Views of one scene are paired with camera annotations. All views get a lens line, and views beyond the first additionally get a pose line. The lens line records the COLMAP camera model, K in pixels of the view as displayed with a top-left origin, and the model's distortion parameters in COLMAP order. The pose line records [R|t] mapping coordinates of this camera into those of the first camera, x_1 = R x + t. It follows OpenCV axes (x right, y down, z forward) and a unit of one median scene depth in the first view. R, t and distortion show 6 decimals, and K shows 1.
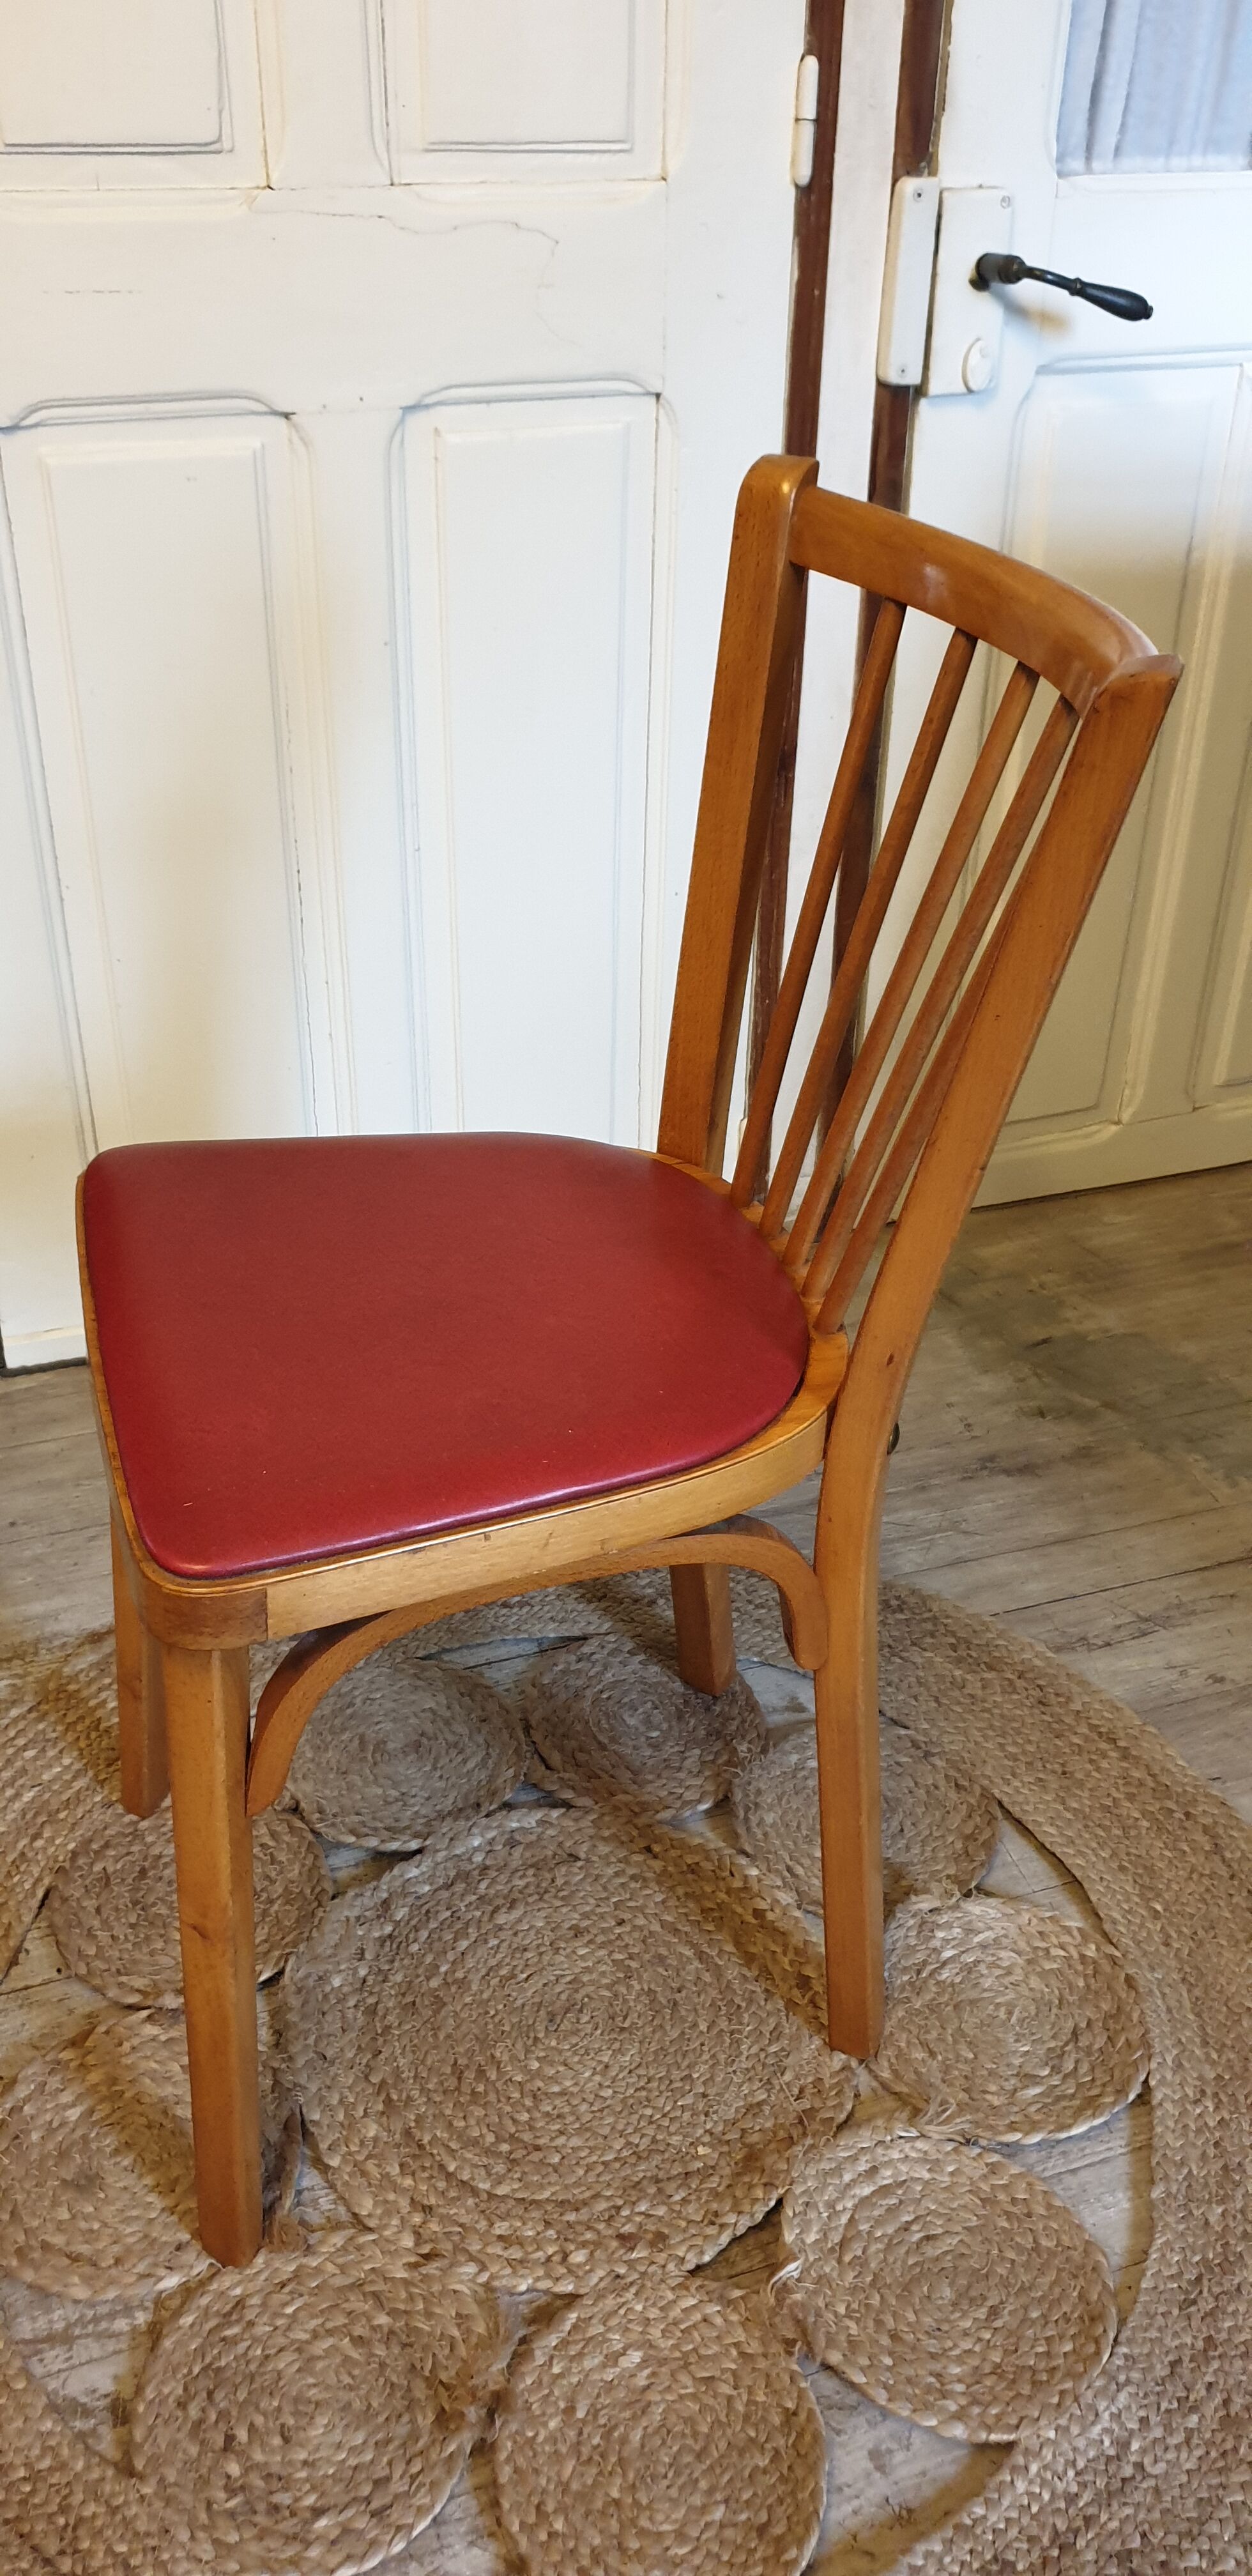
lens RADIAL K [[2088.4, 0, 636.6], [0, 2088.4, 1261.7], [0, 0, 1]] dist [0.015756, 0.040158]
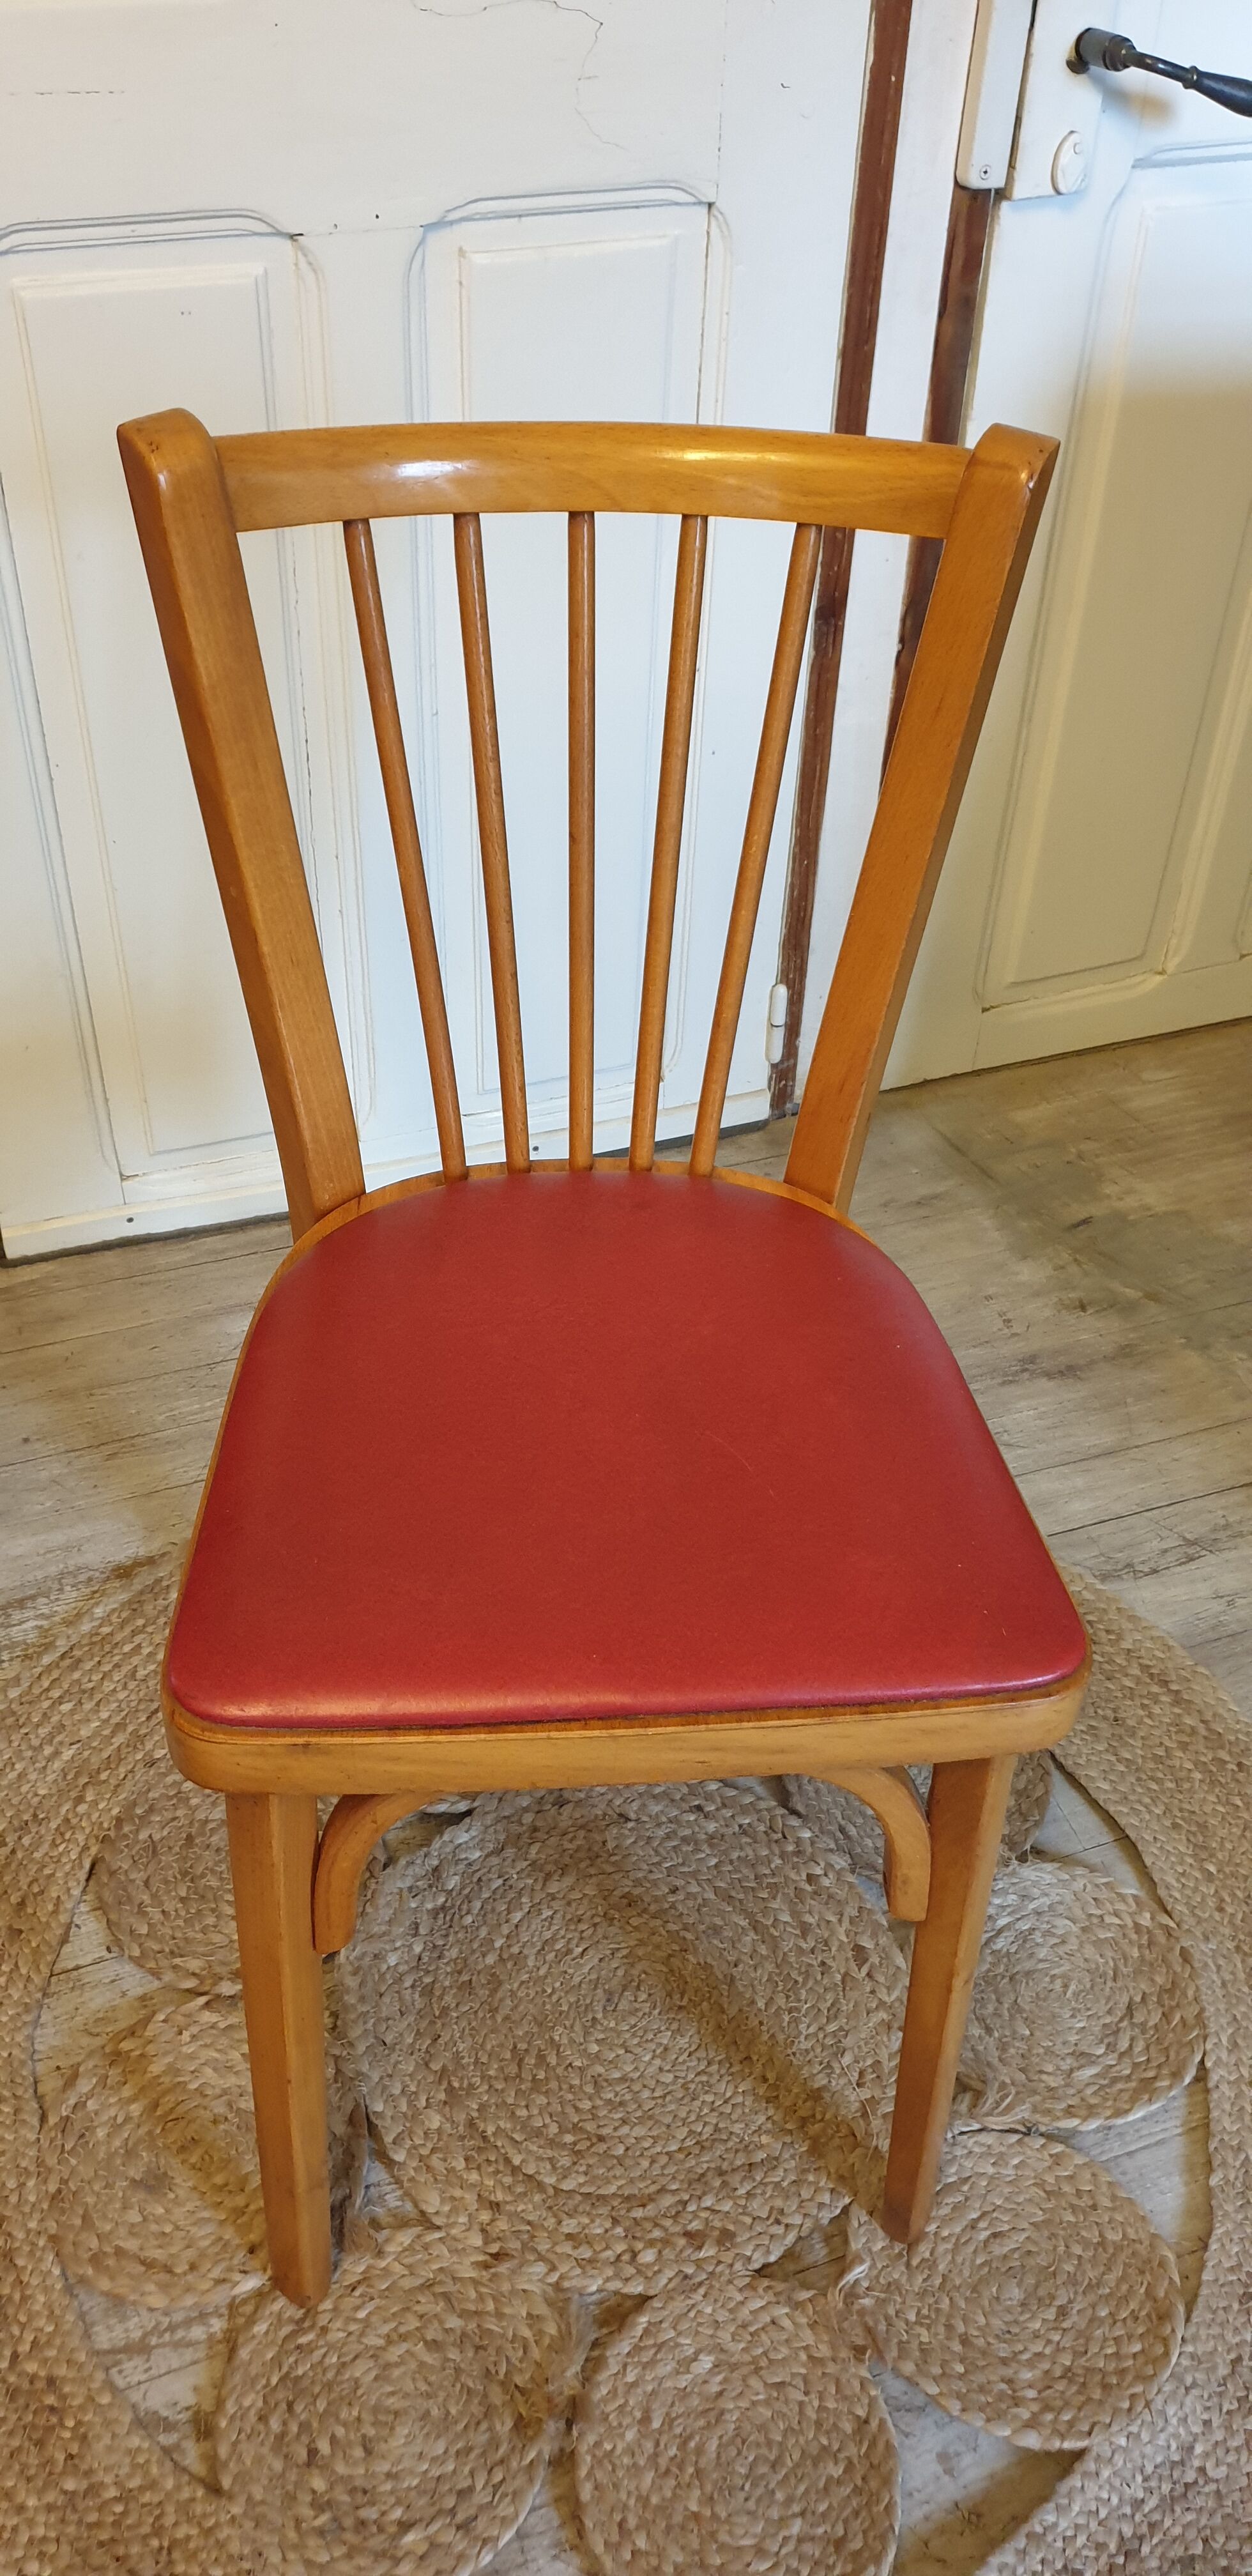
lens RADIAL K [[2088.4, 0, 631.5], [0, 2088.4, 1277.6], [0, 0, 1]] dist [0.015756, 0.040158]
pose [[0.999837, 0.000729, 0.018025, -0.048379], [-0.003613, 0.987027, 0.160513, -0.138195], [-0.017674, -0.160552, 0.986869, 0.070511]]
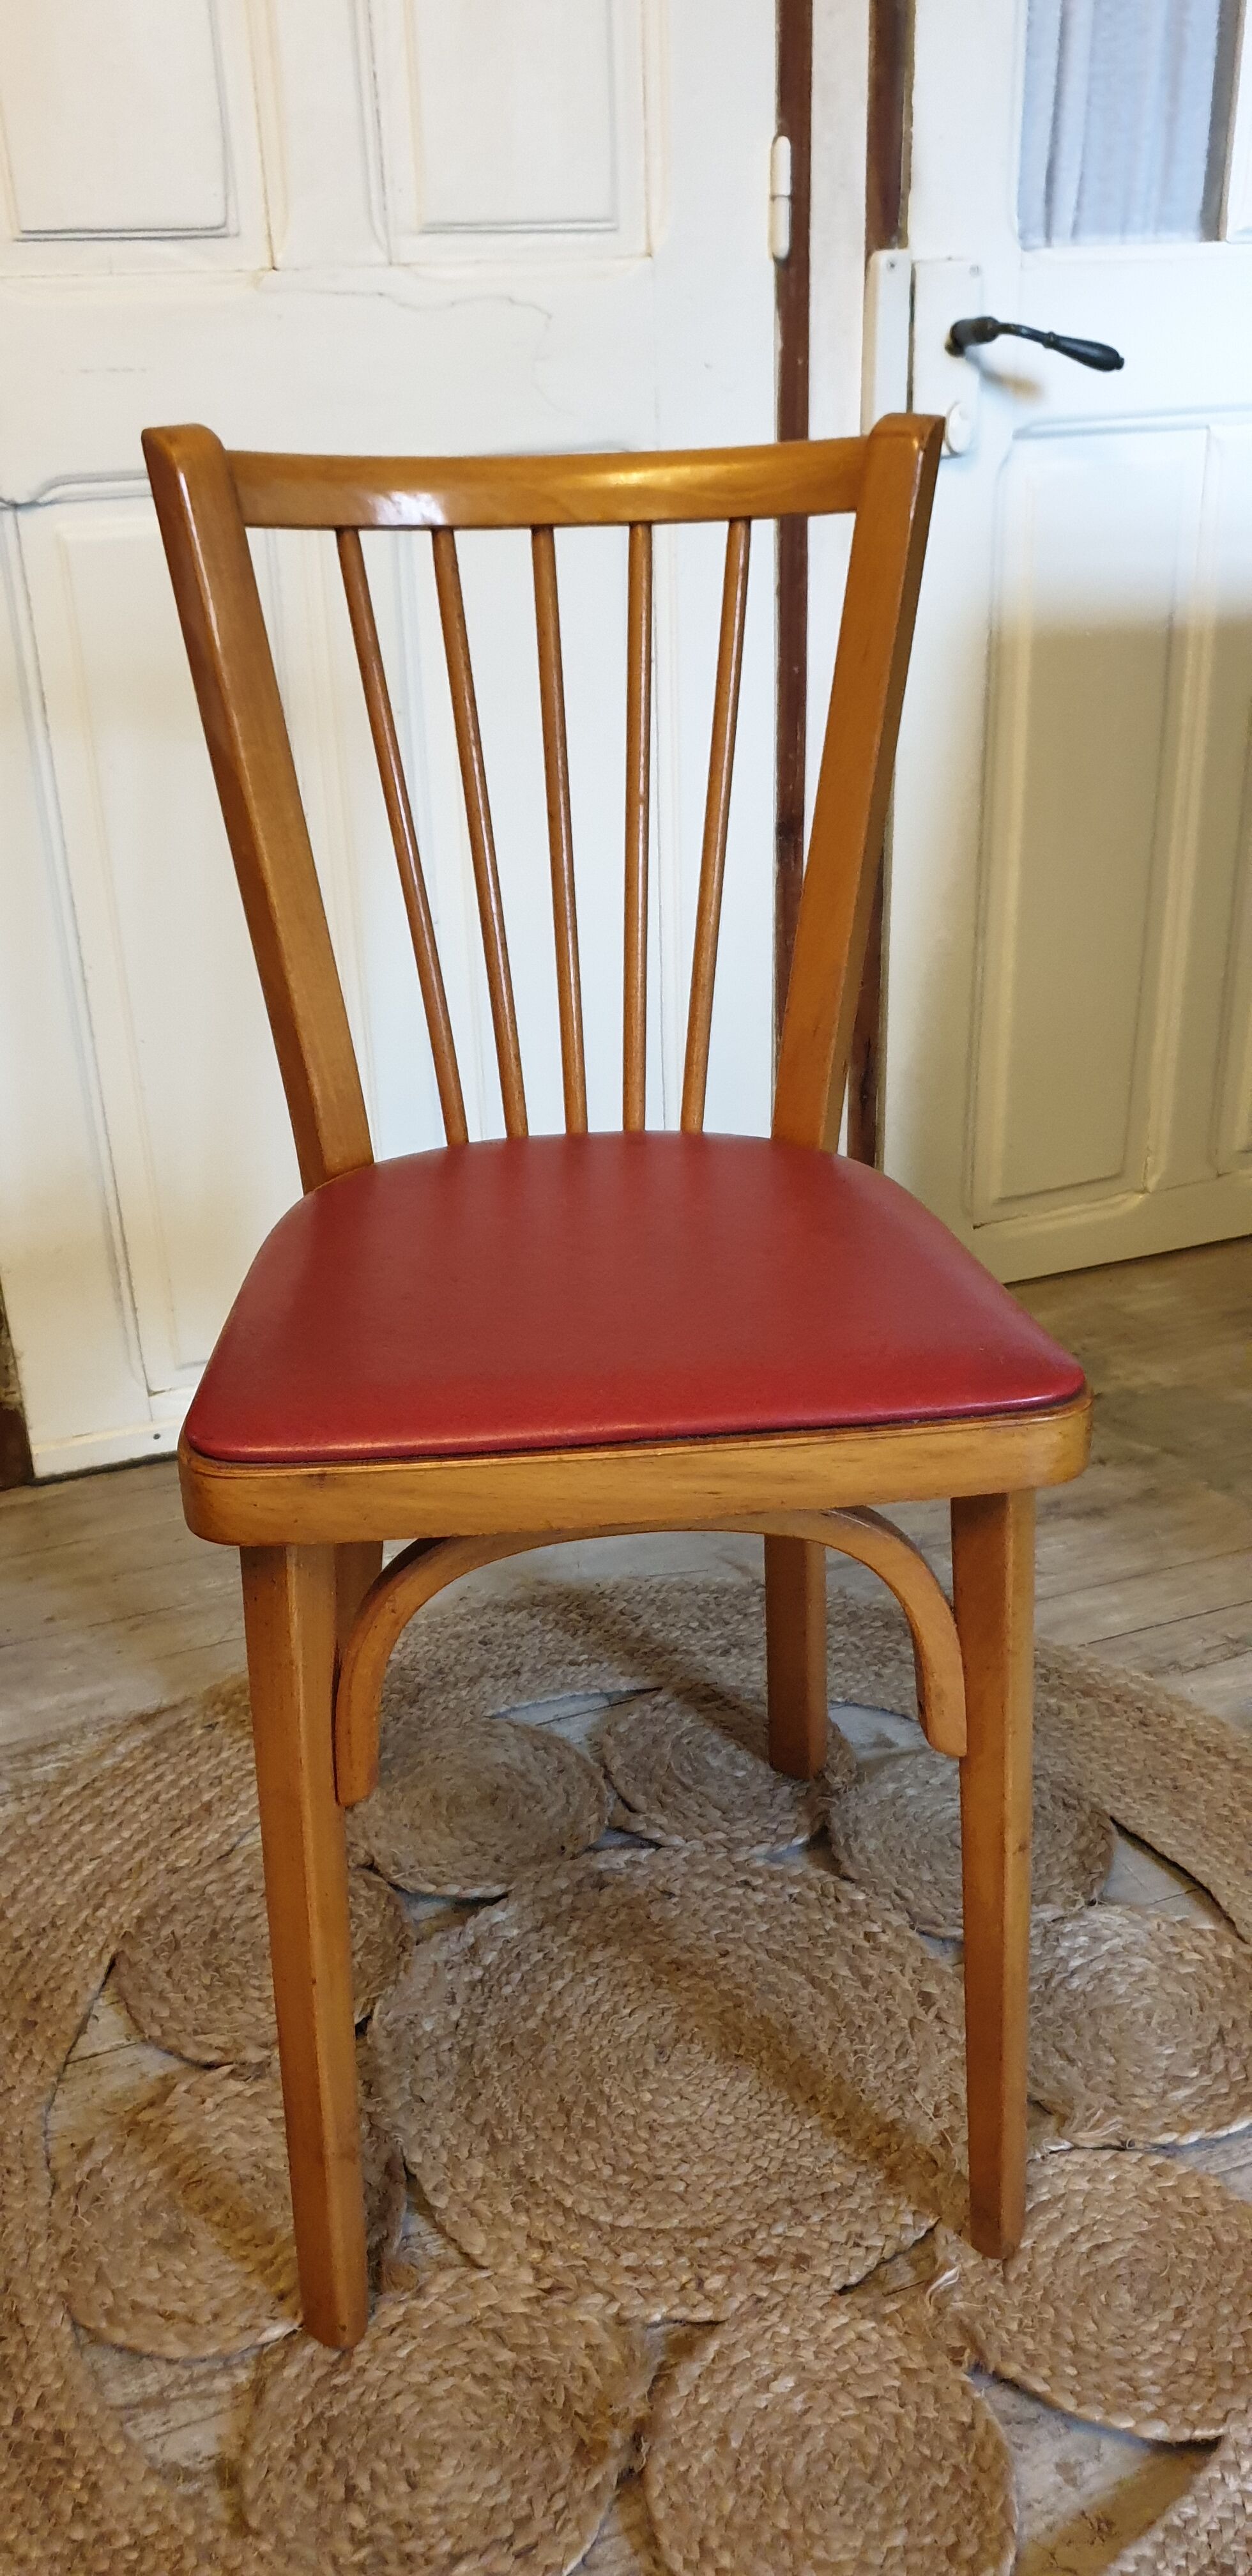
lens RADIAL K [[2088.4, 0, 623.2], [0, 2088.4, 1272.4], [0, 0, 1]] dist [0.015756, 0.040158]
pose [[0.998251, -0.058842, 0.005770, -0.042427], [0.059105, 0.990682, -0.122706, 0.132576], [0.001504, 0.122832, 0.992426, 0.032153]]
